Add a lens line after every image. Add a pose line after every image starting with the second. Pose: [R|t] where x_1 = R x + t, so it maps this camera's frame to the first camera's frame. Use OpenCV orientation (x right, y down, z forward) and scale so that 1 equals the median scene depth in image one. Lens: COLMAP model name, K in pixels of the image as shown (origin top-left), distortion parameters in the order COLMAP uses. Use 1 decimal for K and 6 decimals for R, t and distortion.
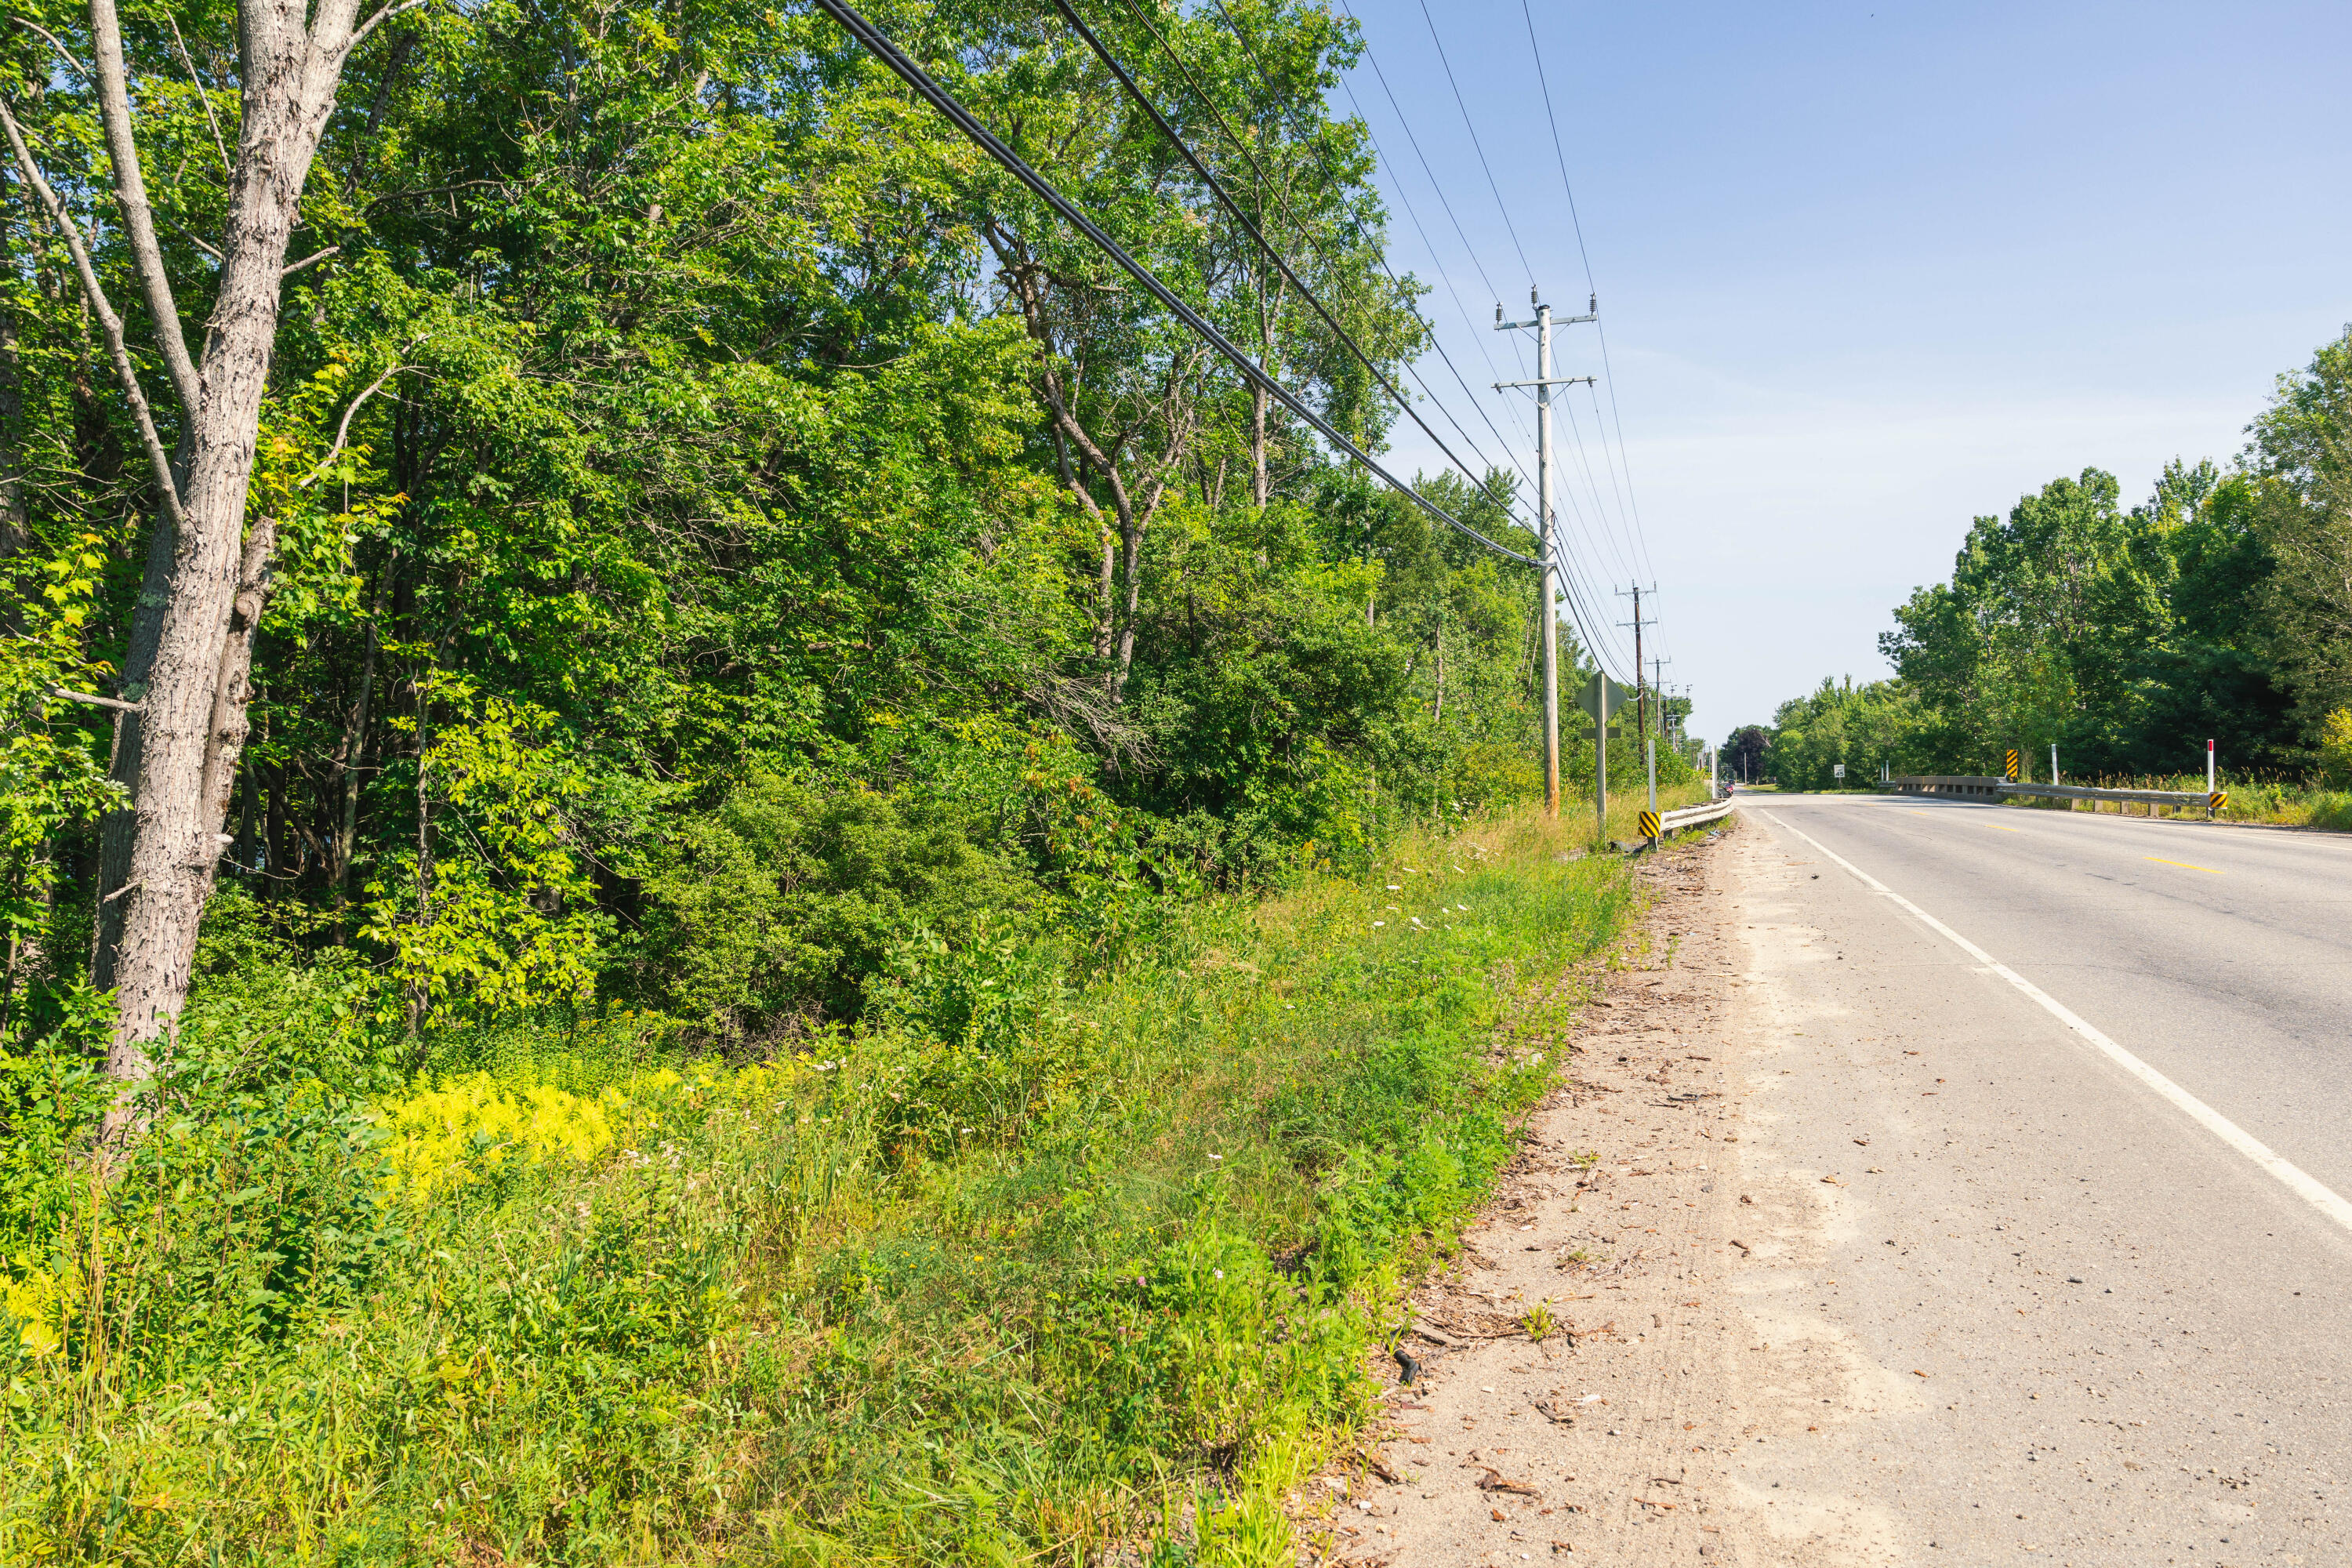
lens RADIAL K [[1614.5, 0, 1175.4], [0, 1614.5, 790.0], [0, 0, 1]] dist [-0.001877, -0.002023]
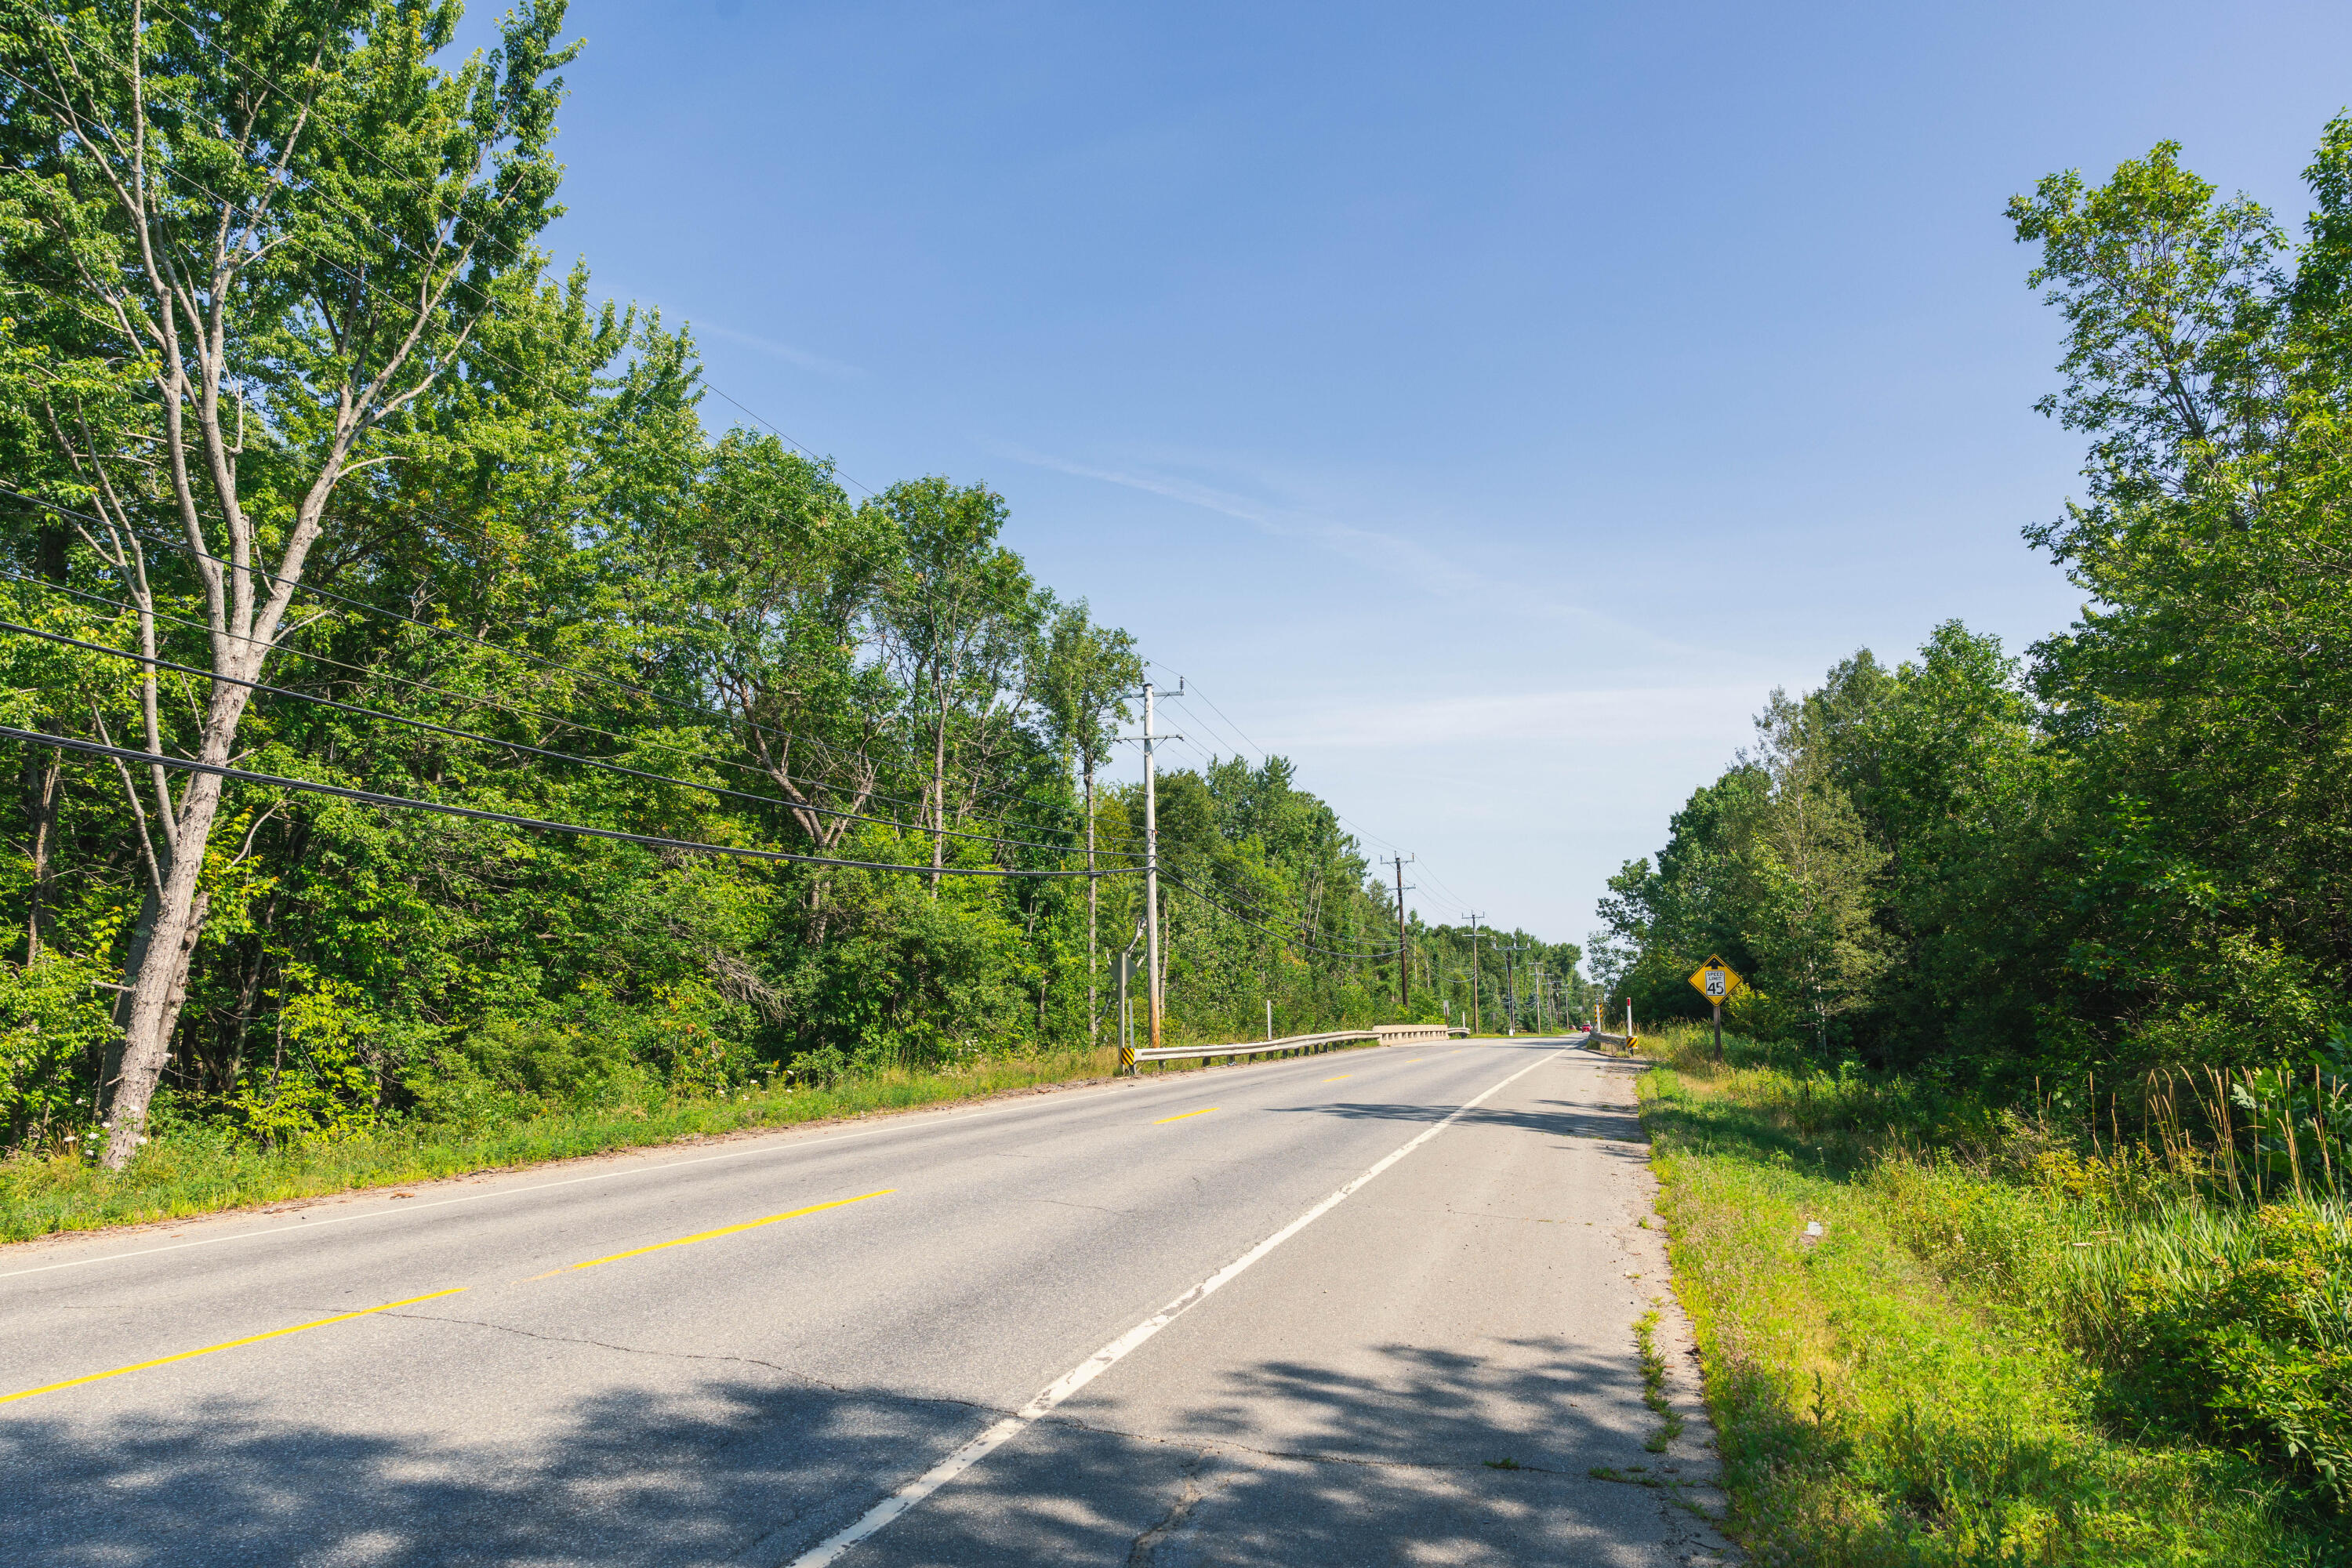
lens RADIAL K [[1614.5, 0, 1175.4], [0, 1614.5, 790.0], [0, 0, 1]] dist [-0.001877, -0.002023]
pose [[0.999274, 0.008631, 0.037105, 0.451885], [-0.002996, 0.988785, -0.149319, -0.000193], [-0.037977, 0.149099, 0.988093, -0.833538]]
